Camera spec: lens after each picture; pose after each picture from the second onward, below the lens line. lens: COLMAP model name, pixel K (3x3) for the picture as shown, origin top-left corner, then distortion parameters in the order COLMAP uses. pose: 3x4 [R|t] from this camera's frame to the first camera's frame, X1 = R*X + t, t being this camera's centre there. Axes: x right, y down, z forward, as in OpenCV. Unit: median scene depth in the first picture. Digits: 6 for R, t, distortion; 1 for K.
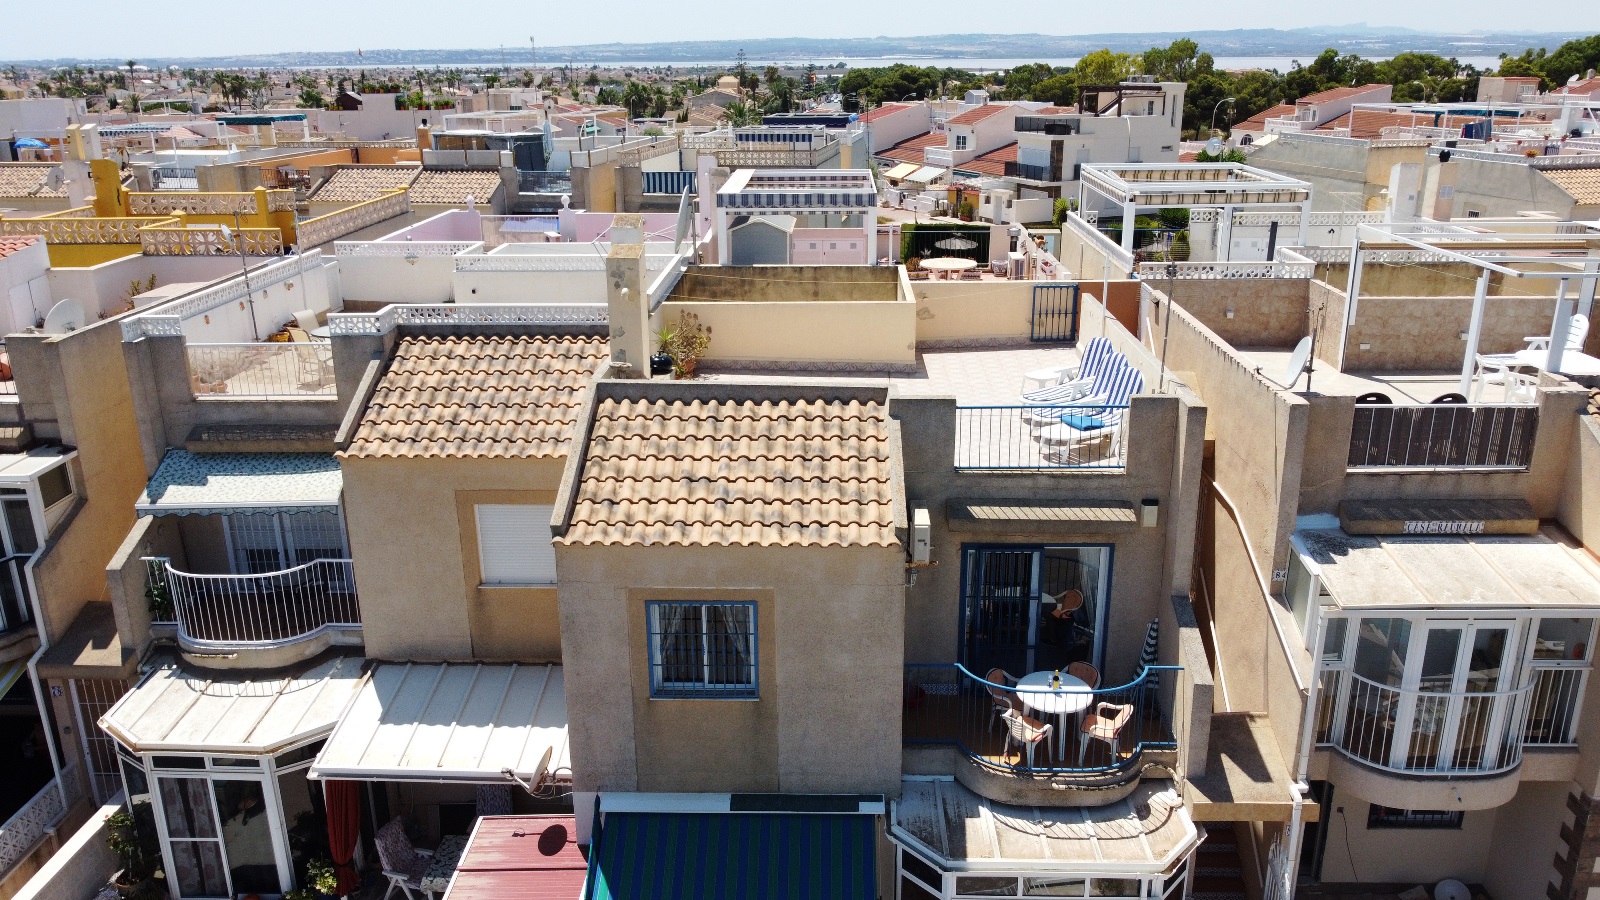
lens RADIAL K [[1203.0, 0, 800.8], [0, 1203.0, 447.0], [0, 0, 1]] dist [-0.013998, 0.005956]
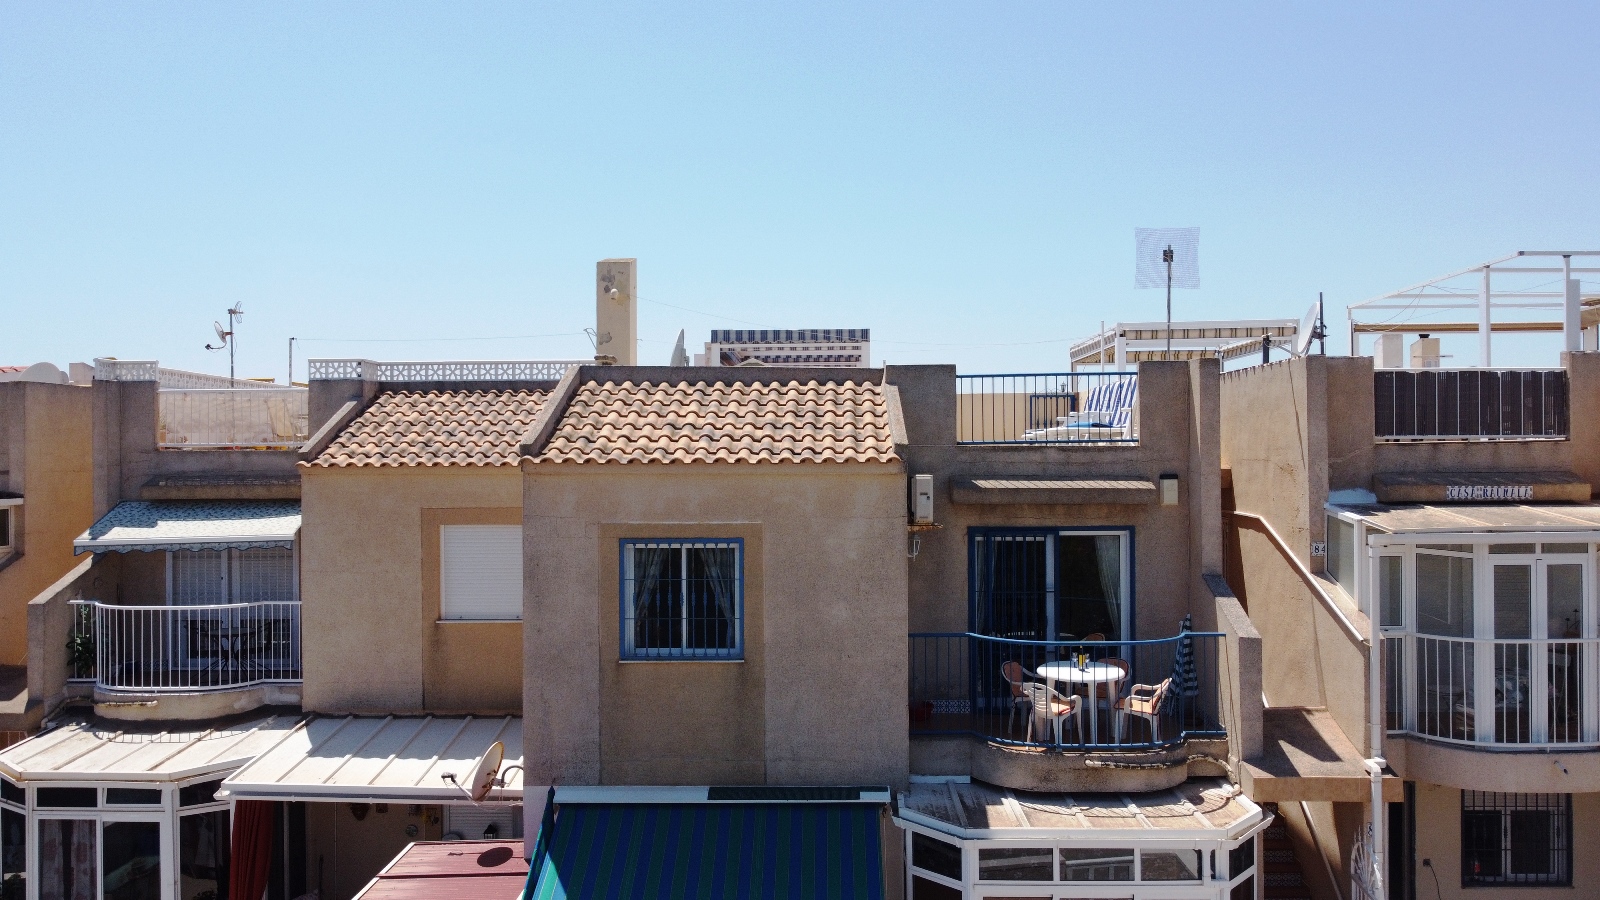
lens RADIAL K [[1203.0, 0, 801.2], [0, 1203.0, 450.1], [0, 0, 1]] dist [-0.013998, 0.005956]
pose [[0.999989, 0.002661, 0.003819, 0.002993], [-0.001322, 0.949042, -0.315148, 0.324031], [-0.004463, 0.315140, 0.949035, 0.115510]]
